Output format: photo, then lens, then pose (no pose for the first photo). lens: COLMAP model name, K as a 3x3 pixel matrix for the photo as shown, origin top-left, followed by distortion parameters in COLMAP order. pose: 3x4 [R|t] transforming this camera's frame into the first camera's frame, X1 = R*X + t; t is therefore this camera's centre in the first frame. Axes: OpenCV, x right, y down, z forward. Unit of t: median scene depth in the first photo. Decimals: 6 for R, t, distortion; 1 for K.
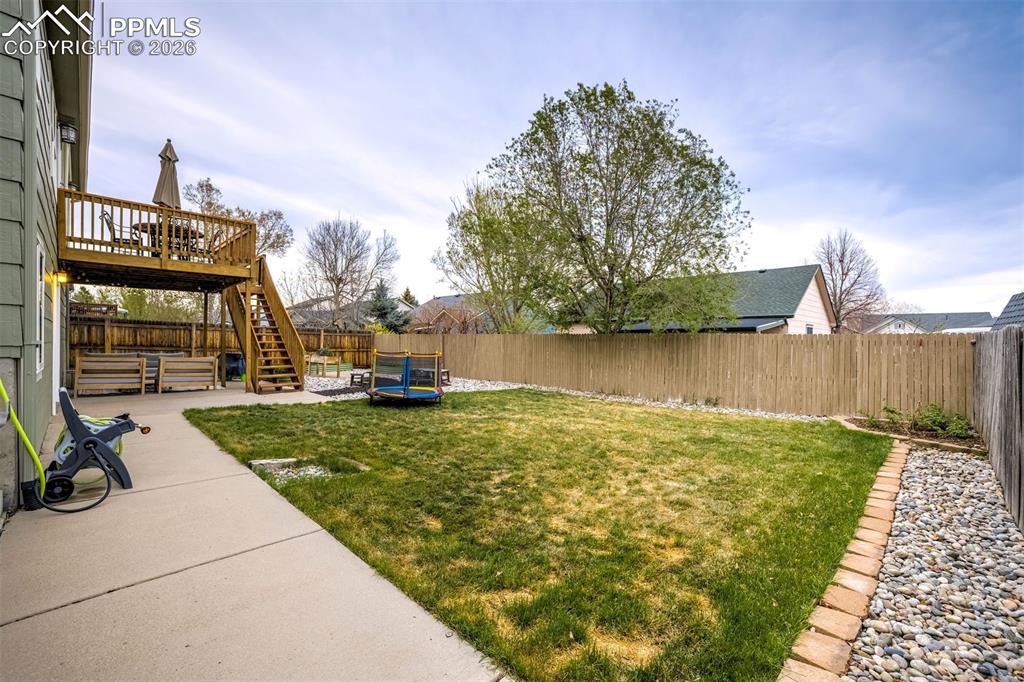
lens RADIAL K [[441.8, 0, 507.0], [0, 441.8, 345.5], [0, 0, 1]] dist [-0.025413, 0.003450]
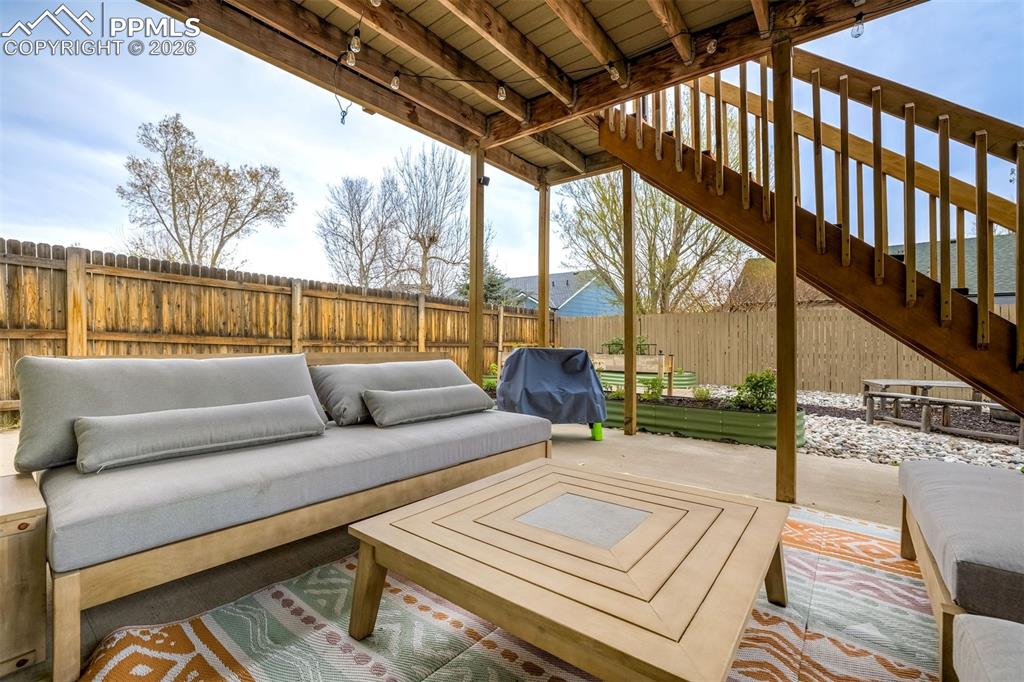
lens RADIAL K [[441.8, 0, 516.1], [0, 441.8, 337.4], [0, 0, 1]] dist [-0.025413, 0.003450]
pose [[0.992298, -0.006386, 0.123706, -0.601547], [0.008392, 0.999842, -0.015701, 0.012265], [-0.123586, 0.016619, 0.992195, 0.604460]]
